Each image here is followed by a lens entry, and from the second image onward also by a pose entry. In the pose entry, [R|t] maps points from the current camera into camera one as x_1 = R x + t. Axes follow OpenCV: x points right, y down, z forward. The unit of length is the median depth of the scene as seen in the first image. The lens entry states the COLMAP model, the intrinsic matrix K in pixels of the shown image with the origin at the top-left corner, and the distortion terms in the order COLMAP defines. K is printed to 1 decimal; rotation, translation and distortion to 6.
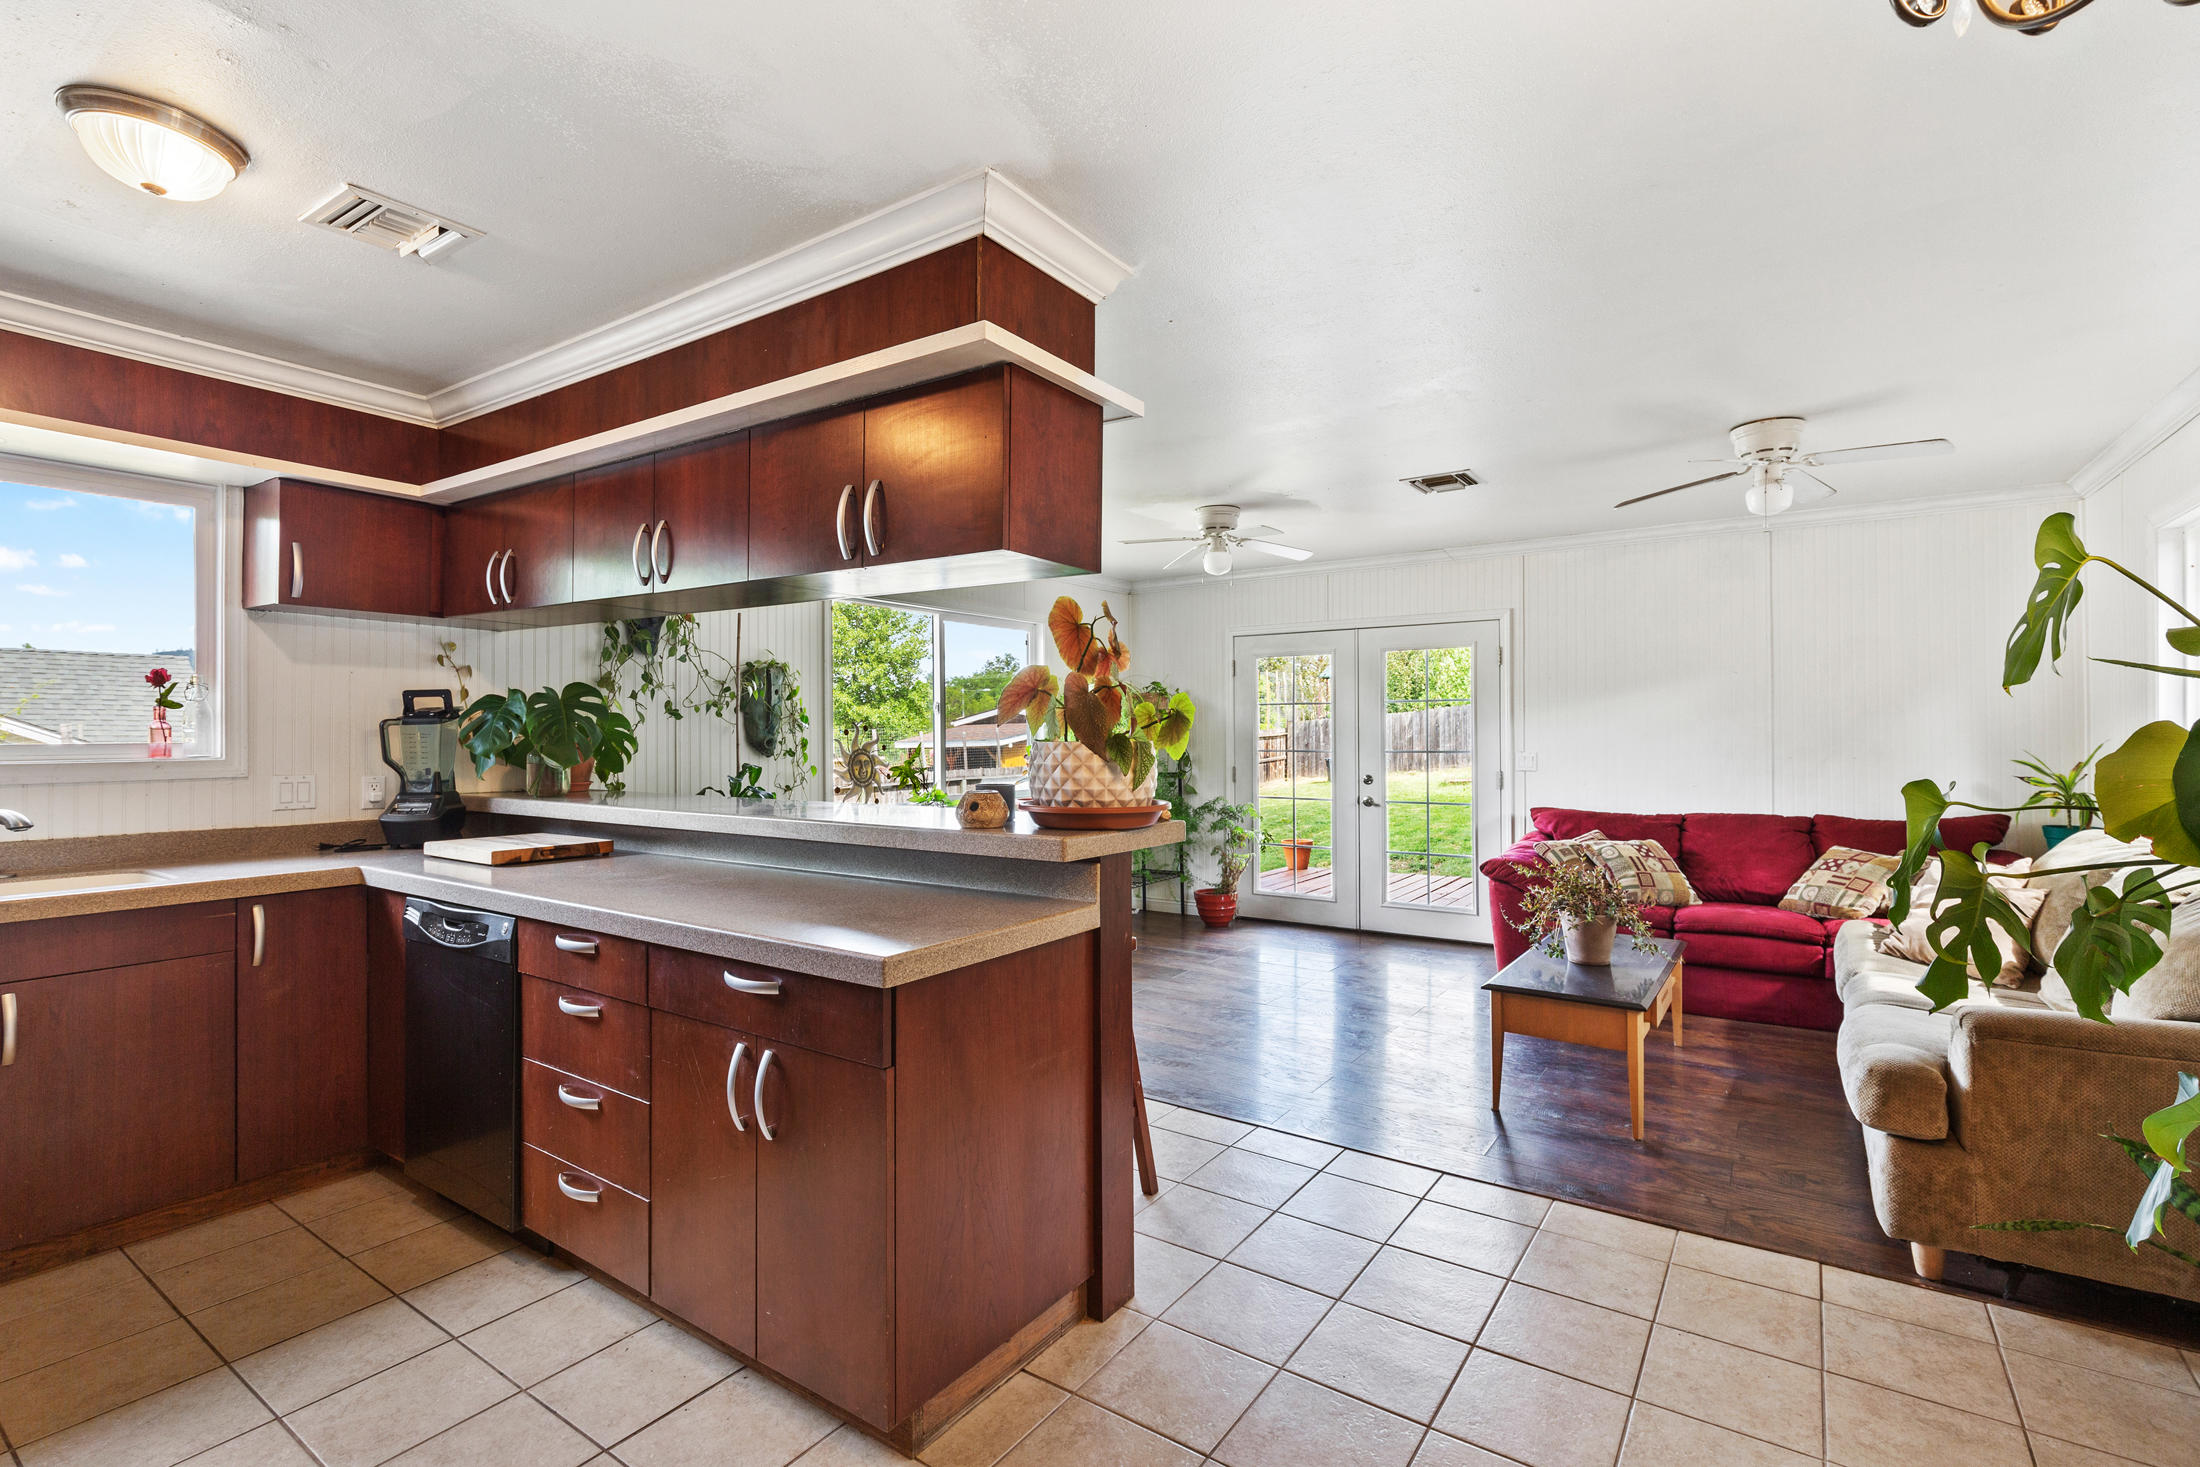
lens RADIAL K [[1013.0, 0, 1100.0], [0, 1013.0, 733.5], [0, 0, 1]] dist [0.002394, -0.000017]
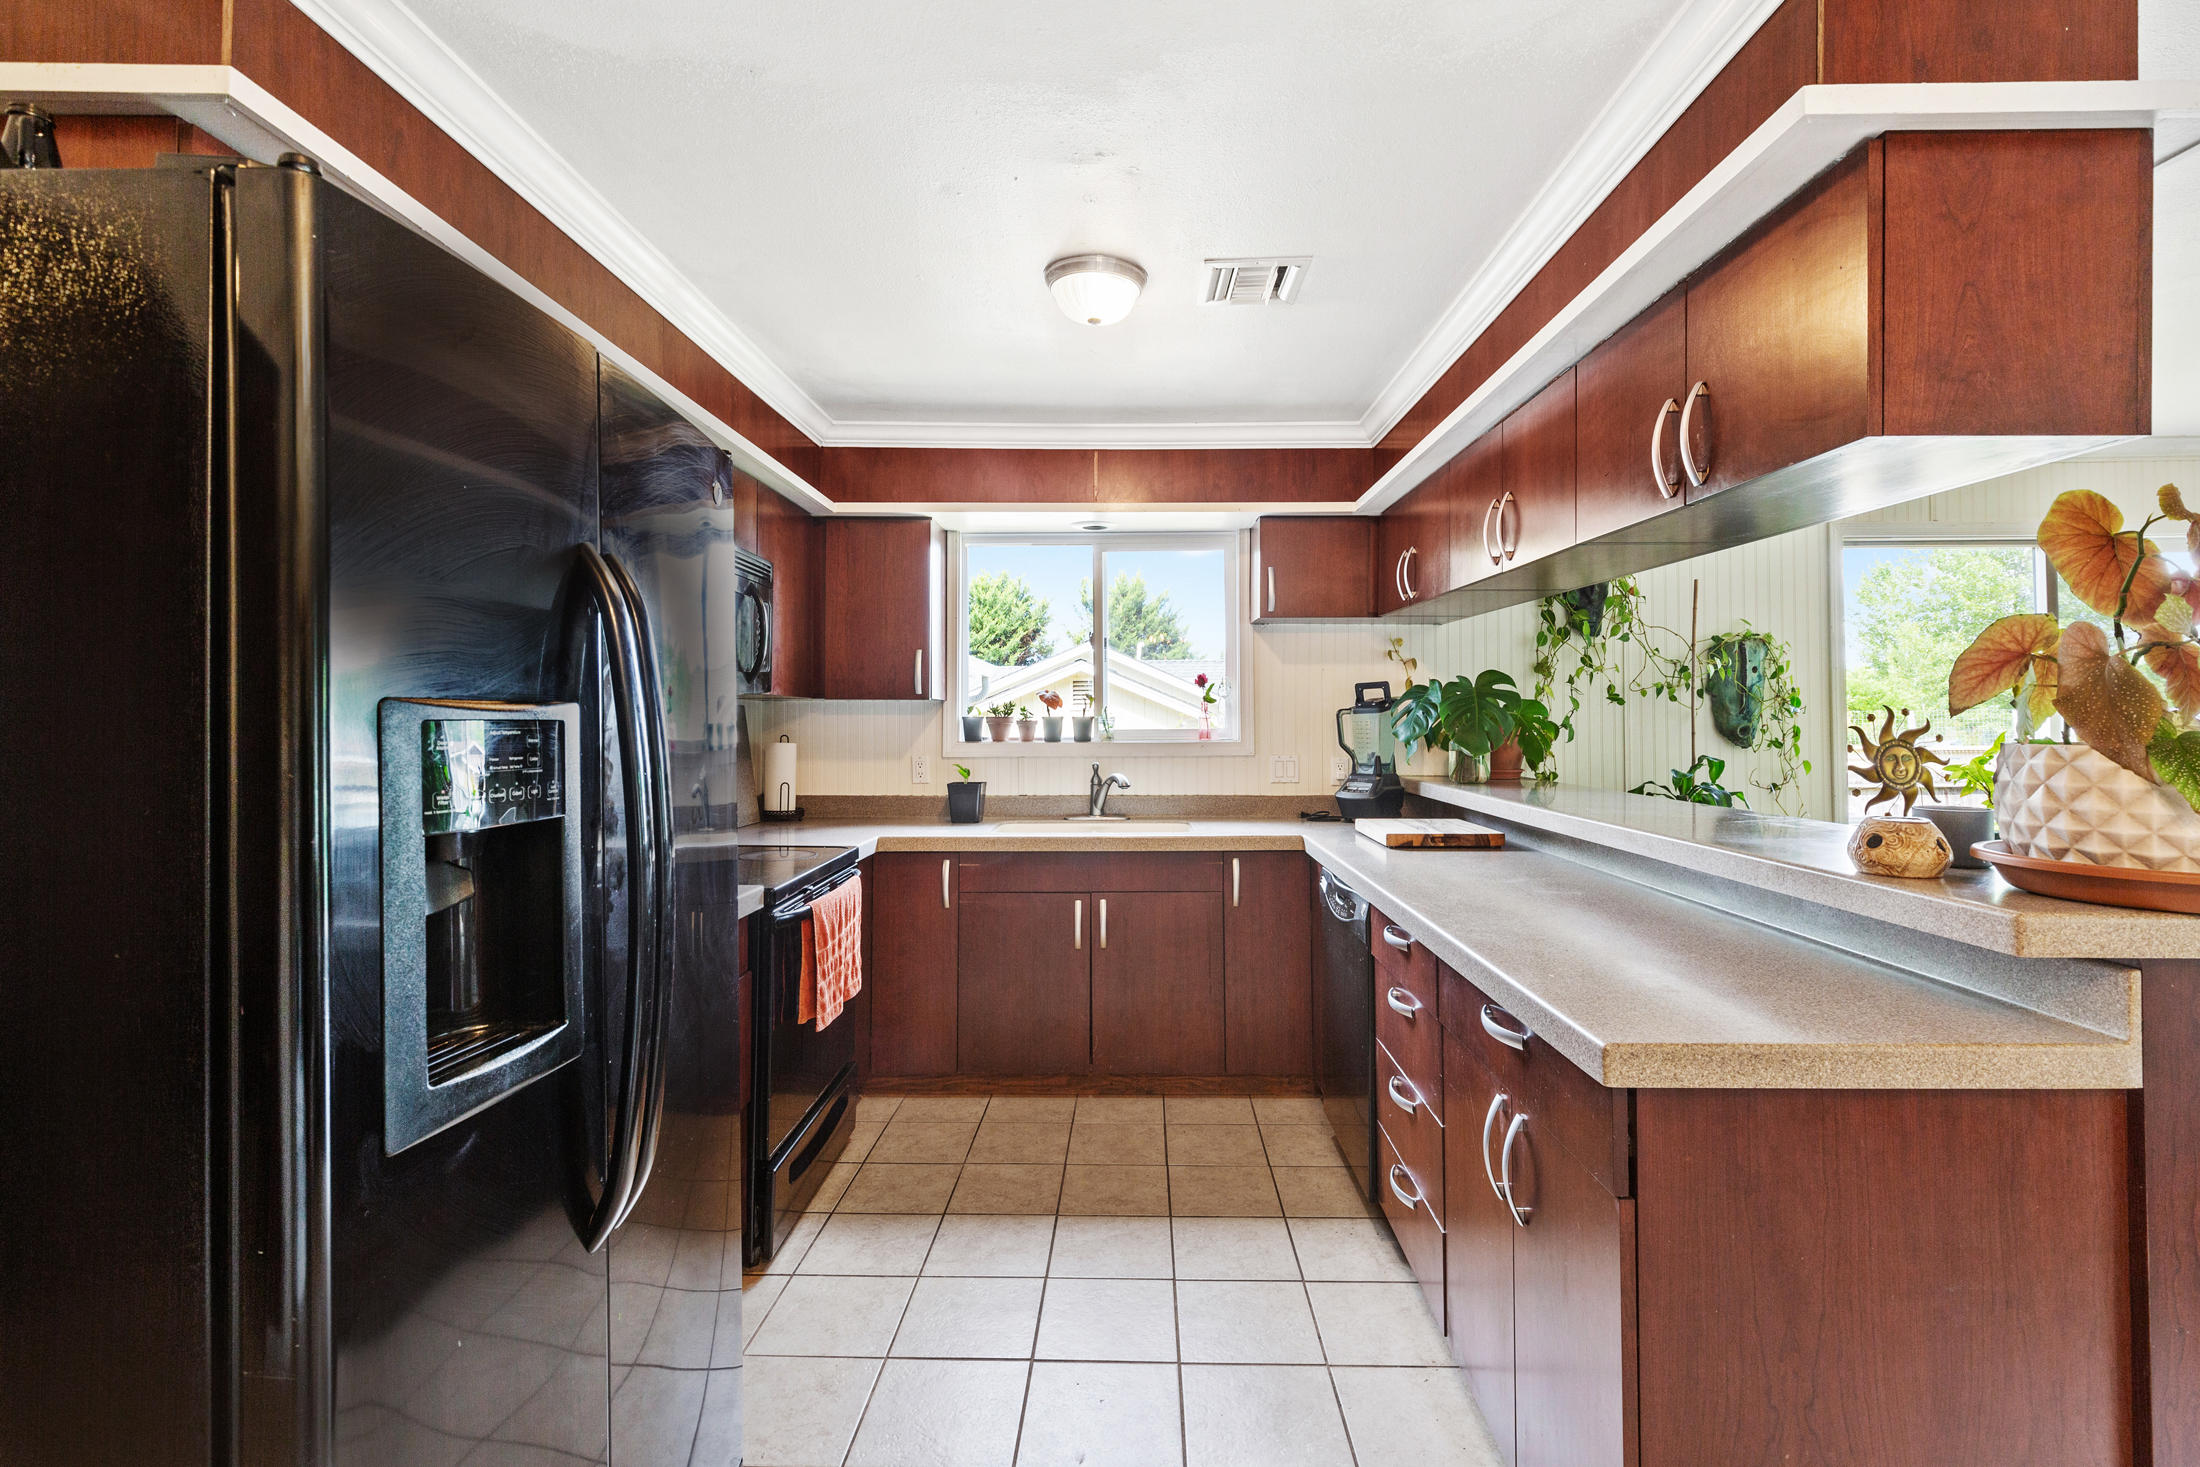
lens RADIAL K [[990.4, 0, 1100.1], [0, 990.4, 712.3], [0, 0, 1]] dist [0.005409, 0.000393]
pose [[0.544898, -0.005976, -0.838481, 0.099010], [0.004184, 0.999982, -0.004408, -0.006974], [0.838492, -0.001106, 0.544913, 0.165706]]
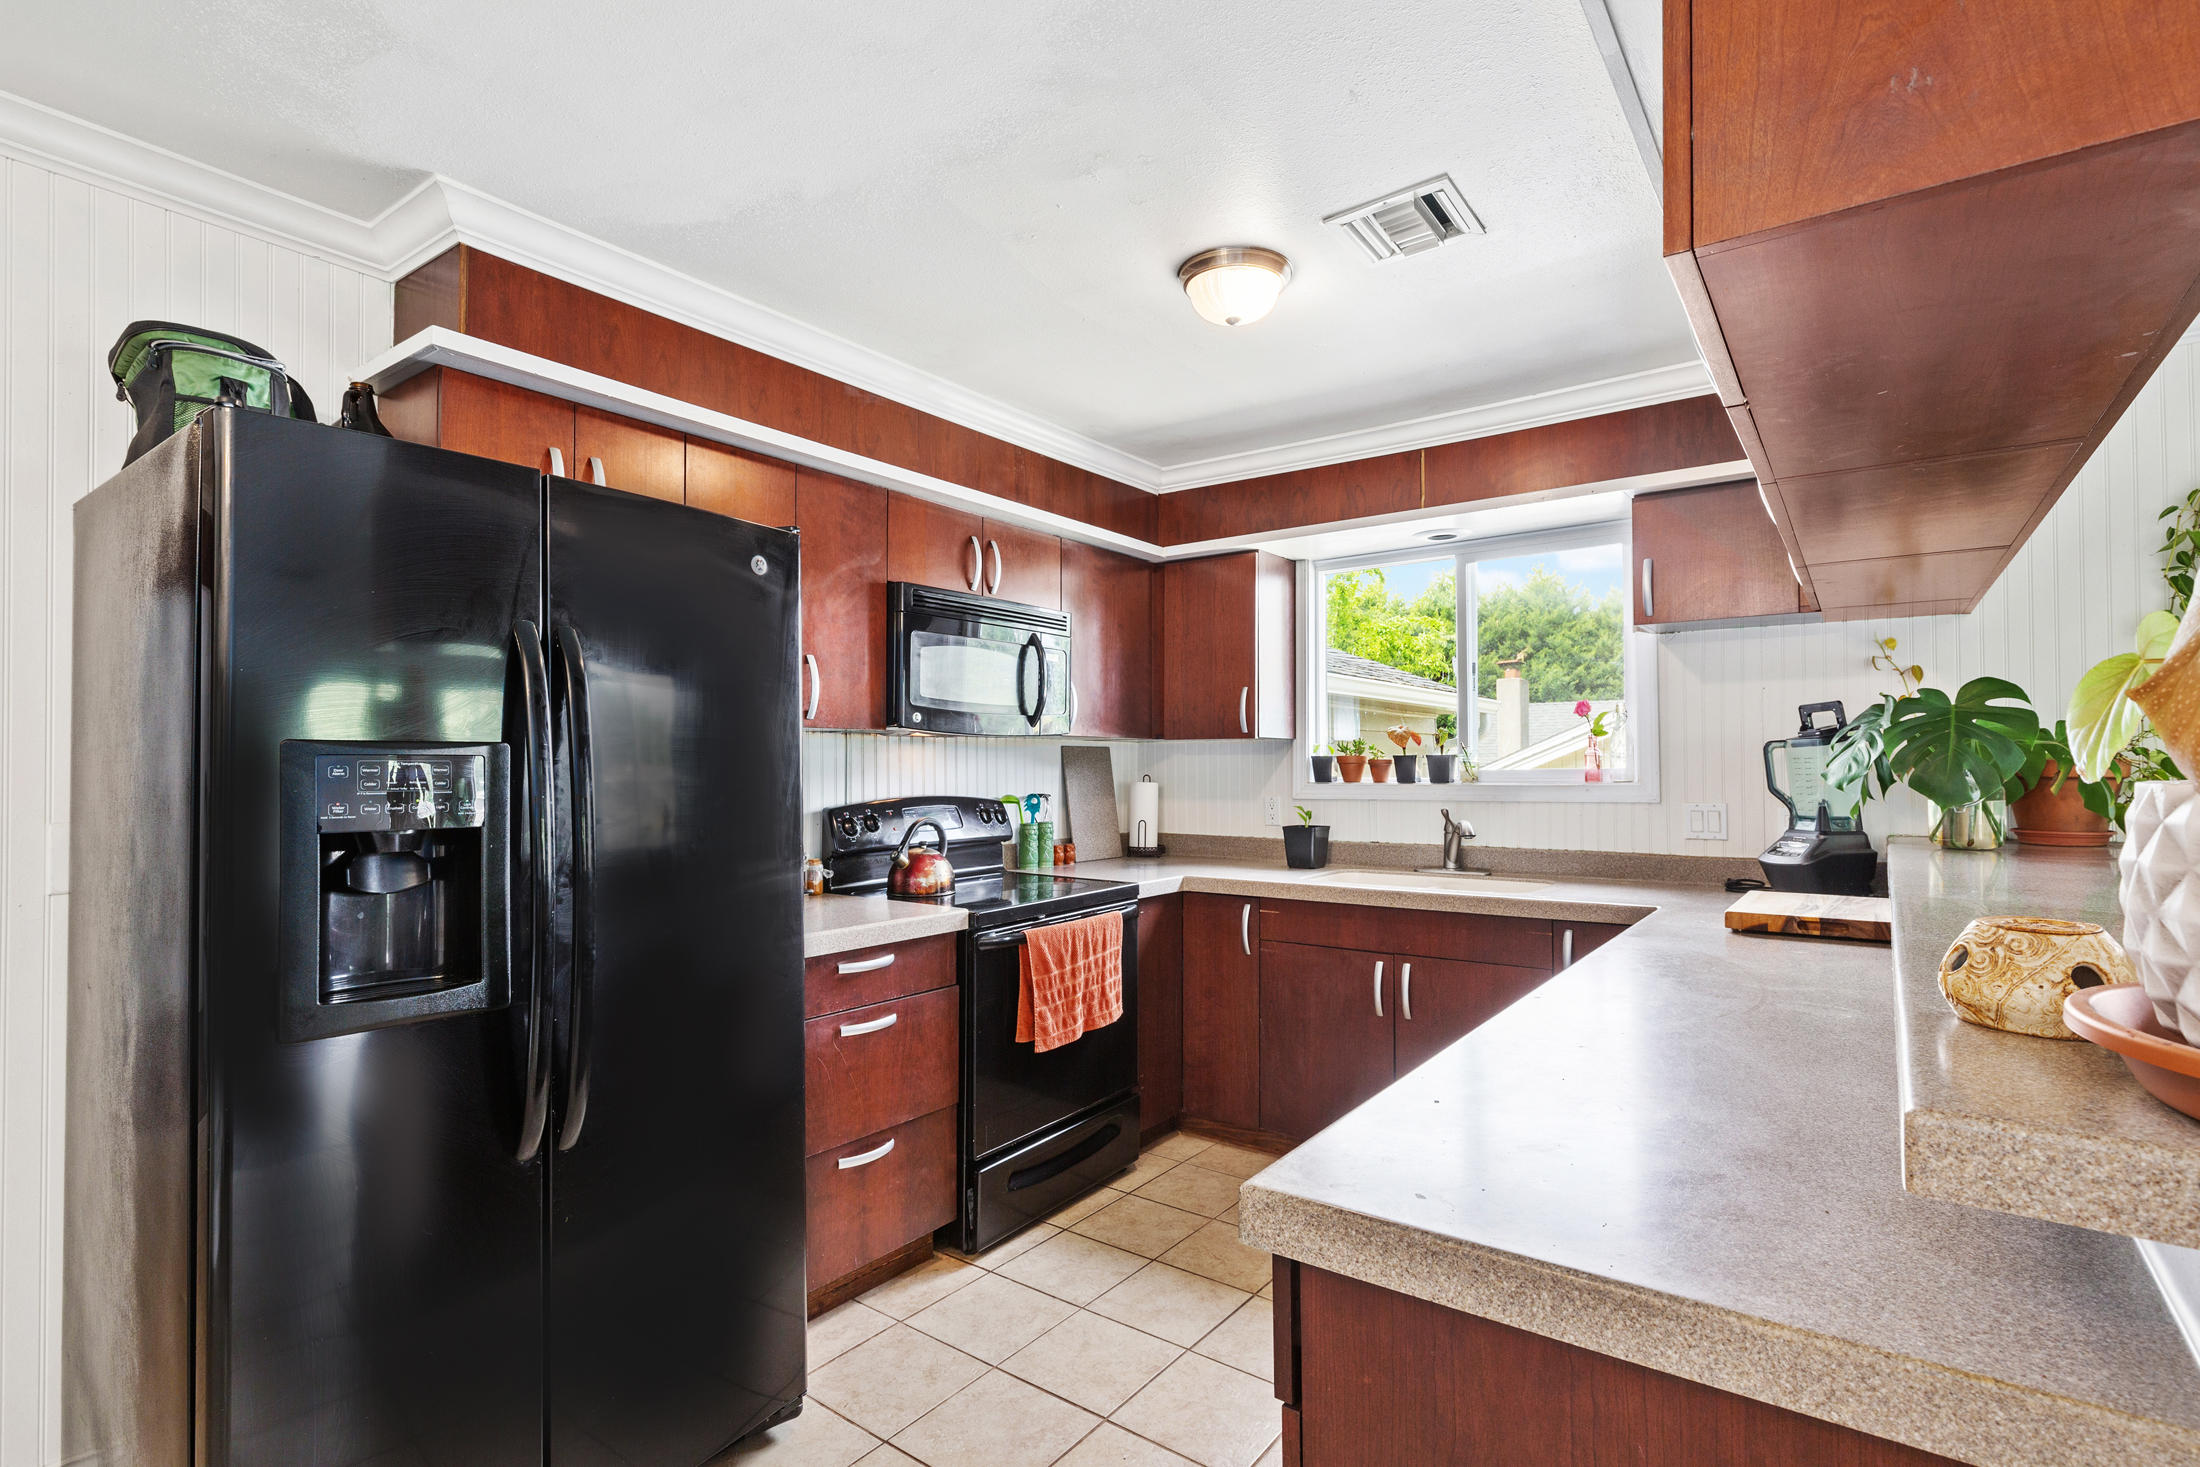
lens RADIAL K [[1017.7, 0, 1101.6], [0, 1017.7, 751.1], [0, 0, 1]] dist [0.000881, -0.000137]
pose [[-0.034998, -0.012695, -0.999307, 0.174637], [0.009182, 0.999873, -0.013024, 0.000318], [0.999345, -0.009632, -0.034877, 0.503176]]
